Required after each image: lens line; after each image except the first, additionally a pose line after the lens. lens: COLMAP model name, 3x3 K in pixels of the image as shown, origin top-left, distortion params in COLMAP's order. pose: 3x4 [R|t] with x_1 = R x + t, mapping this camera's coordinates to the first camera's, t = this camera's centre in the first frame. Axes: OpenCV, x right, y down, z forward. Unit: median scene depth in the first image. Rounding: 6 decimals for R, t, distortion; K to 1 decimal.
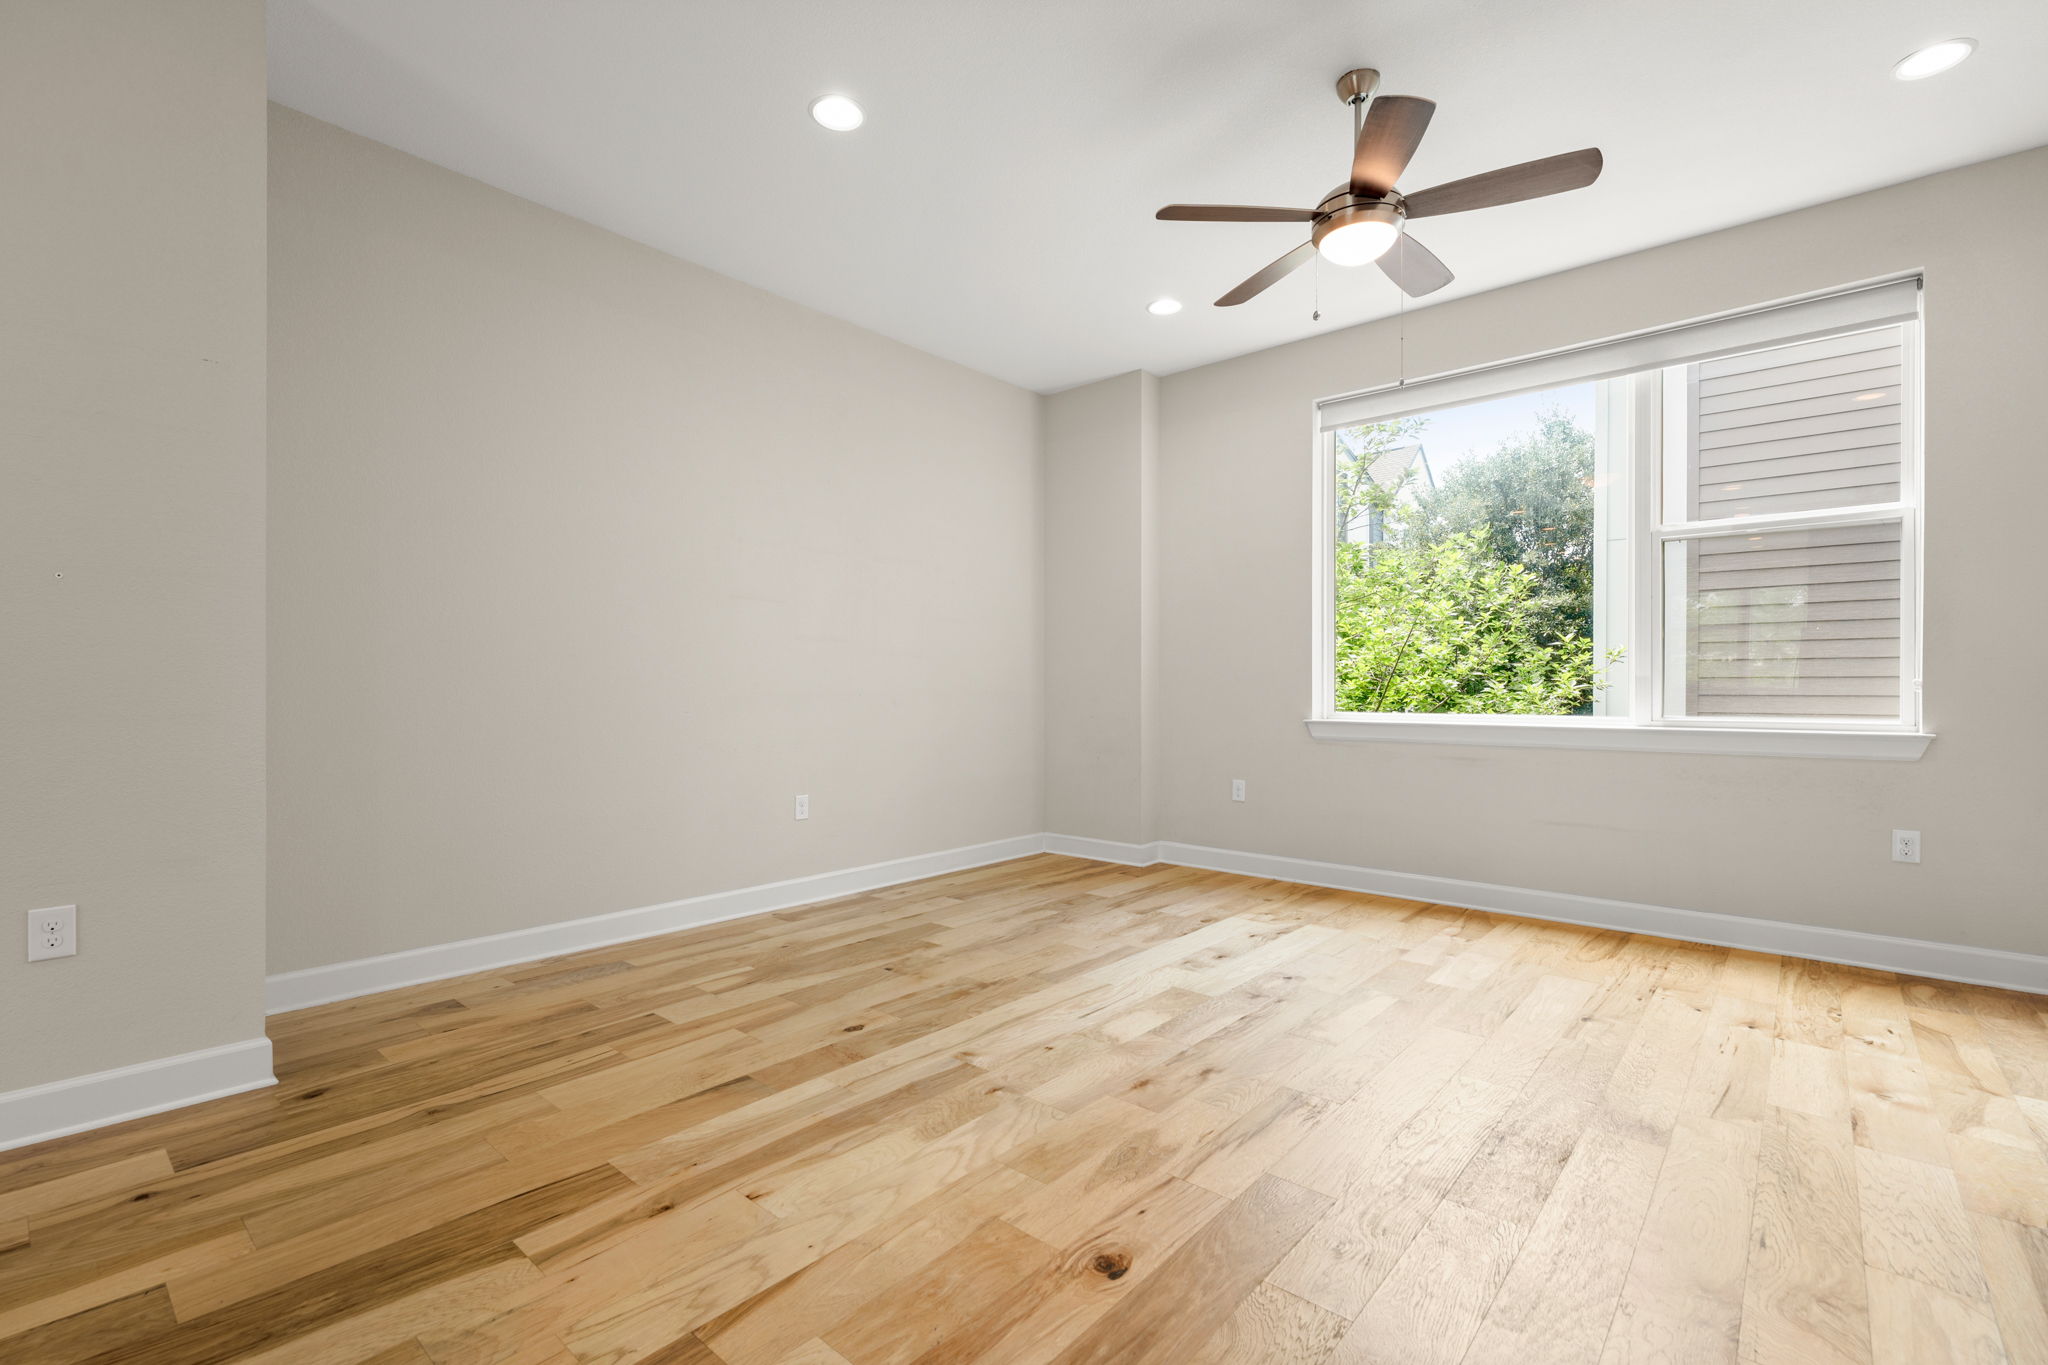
lens RADIAL K [[910.0, 0, 1012.6], [0, 910.0, 687.5], [0, 0, 1]] dist [-0.000195, -0.000074]
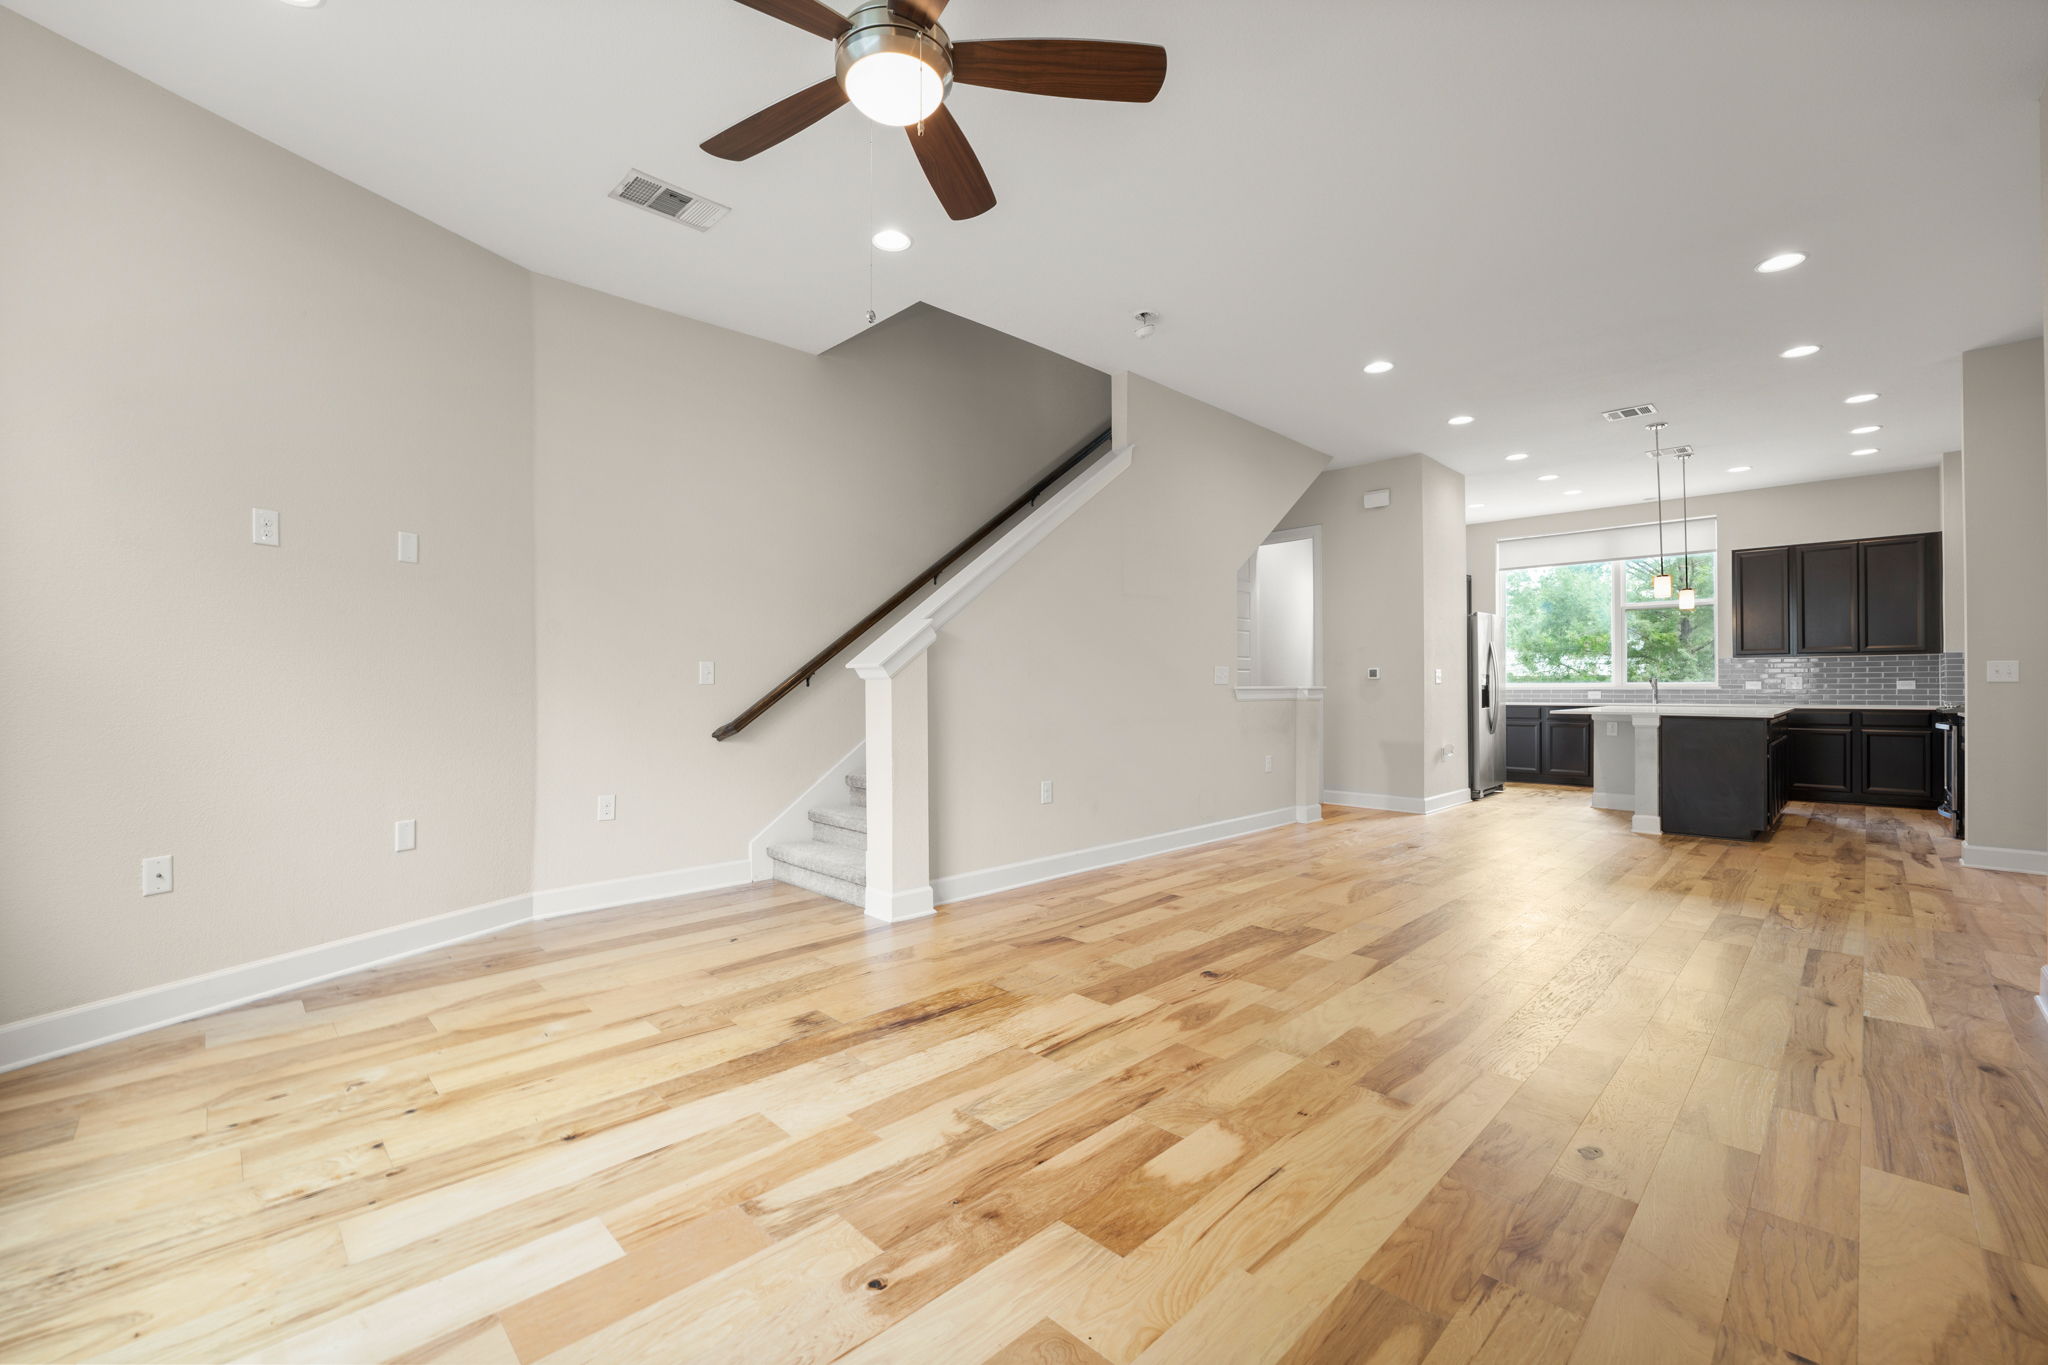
lens RADIAL K [[848.8, 0, 999.3], [0, 848.8, 683.1], [0, 0, 1]] dist [-0.021643, 0.000169]
pose [[-0.995901, 0.002315, 0.090419, 0.213424], [0.001946, 0.999989, -0.004177, 0.001752], [-0.090428, -0.003984, -0.995895, 1.551687]]
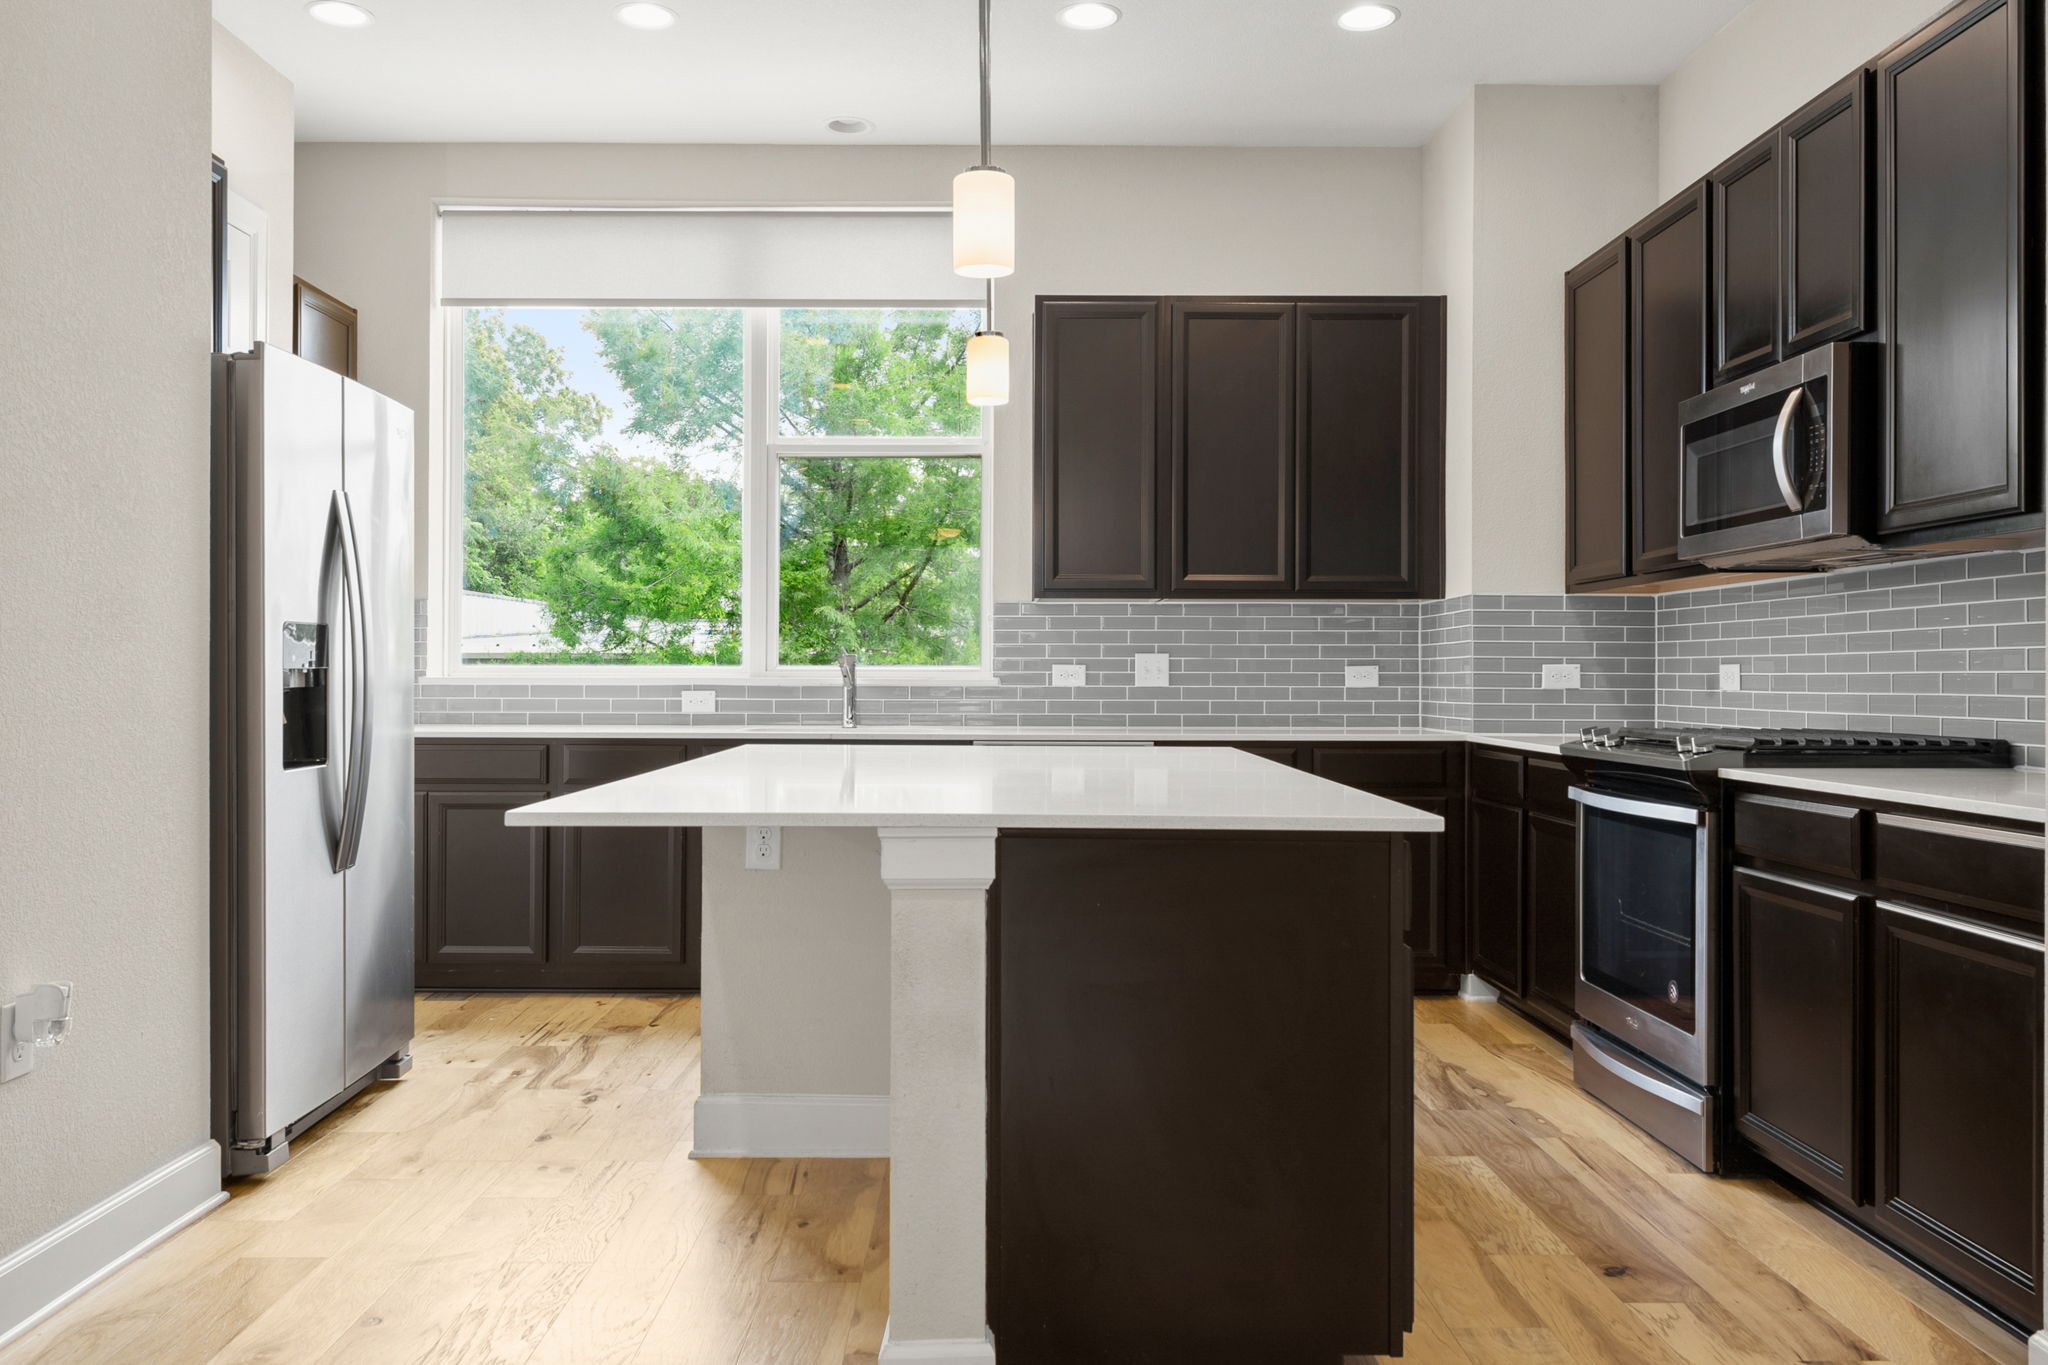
lens RADIAL K [[1569.3, 0, 1016.5], [0, 1569.3, 668.9], [0, 0, 1]] dist [0.004765, 0.001625]
pose [[-0.742786, -0.006019, -0.669502, -0.638740], [-0.004256, 0.999982, -0.004268, 0.002466], [0.669515, -0.000321, -0.742798, 0.059326]]
